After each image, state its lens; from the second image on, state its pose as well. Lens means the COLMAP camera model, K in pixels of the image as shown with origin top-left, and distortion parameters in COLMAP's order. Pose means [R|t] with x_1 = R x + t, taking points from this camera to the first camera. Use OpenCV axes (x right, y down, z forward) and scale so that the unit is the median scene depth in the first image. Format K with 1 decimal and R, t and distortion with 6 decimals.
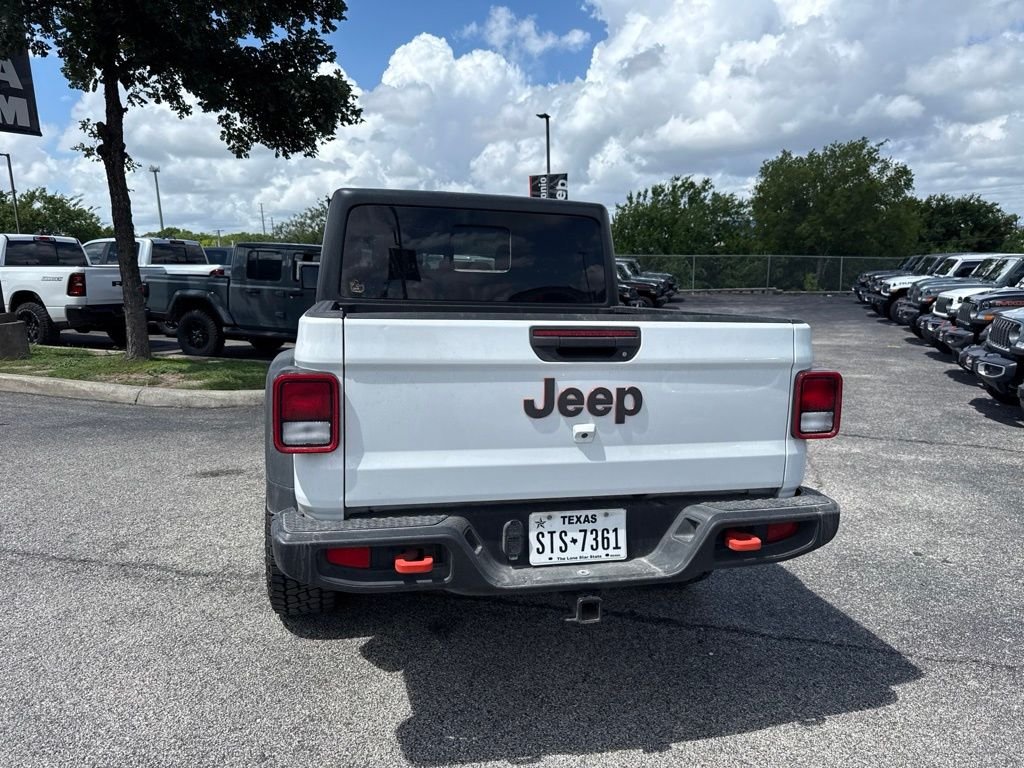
lens RADIAL K [[724.7, 0, 521.9], [0, 724.7, 383.3], [0, 0, 1]] dist [0.028844, -0.032175]
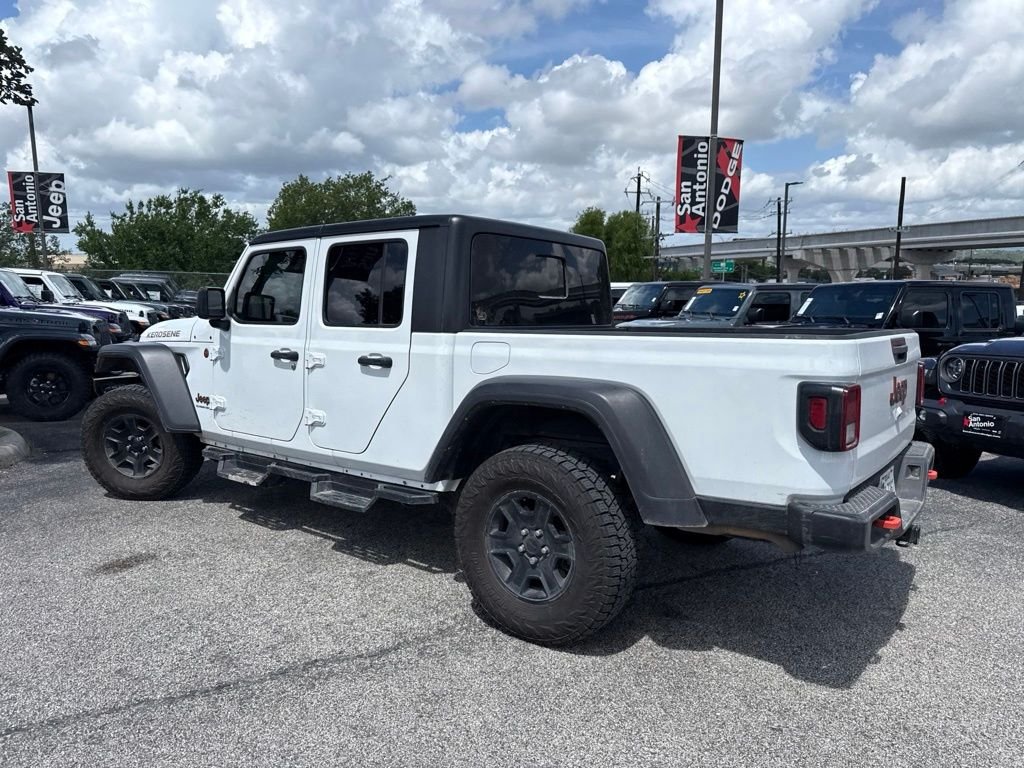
lens RADIAL K [[720.5, 0, 521.9], [0, 720.5, 383.4], [0, 0, 1]] dist [0.036022, -0.041915]
pose [[0.766664, -0.078939, 0.637177, -0.297007], [0.094530, 0.995476, 0.009588, -0.016004], [-0.635051, 0.052881, 0.770658, 0.078115]]
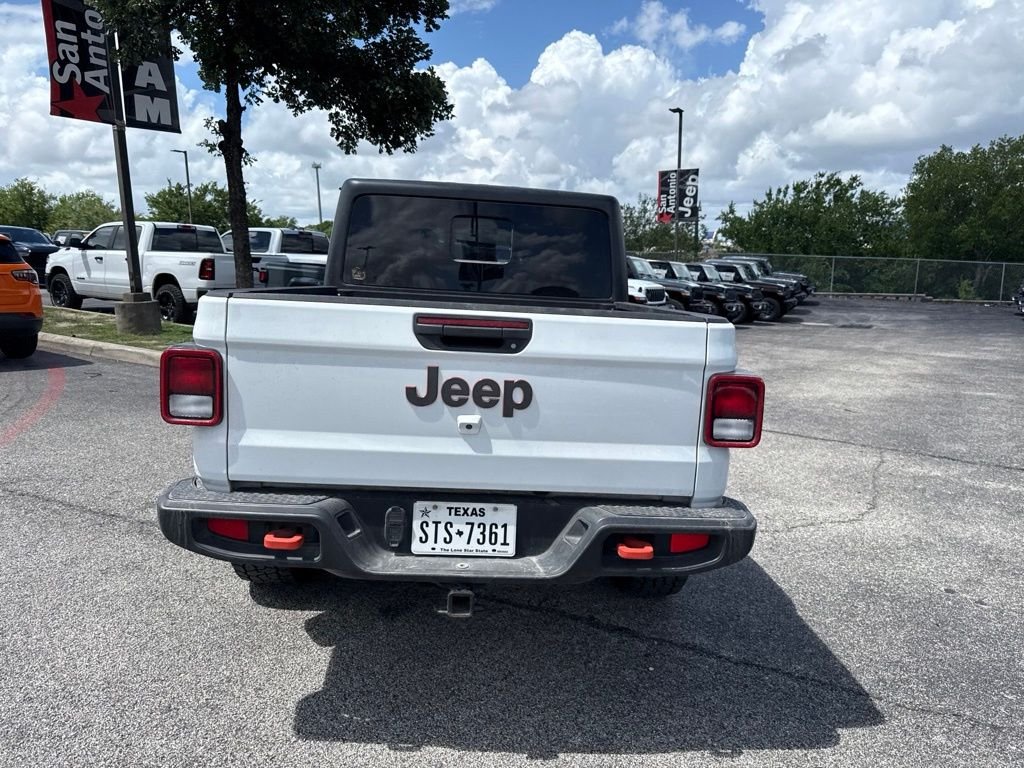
lens RADIAL K [[724.1, 0, 521.3], [0, 724.1, 380.0], [0, 0, 1]] dist [0.034146, -0.041618]
pose [[0.982119, 0.054619, -0.180163, 0.070491], [-0.054605, 0.998495, 0.005041, -0.000030], [0.180167, 0.004886, 0.983624, 0.009658]]
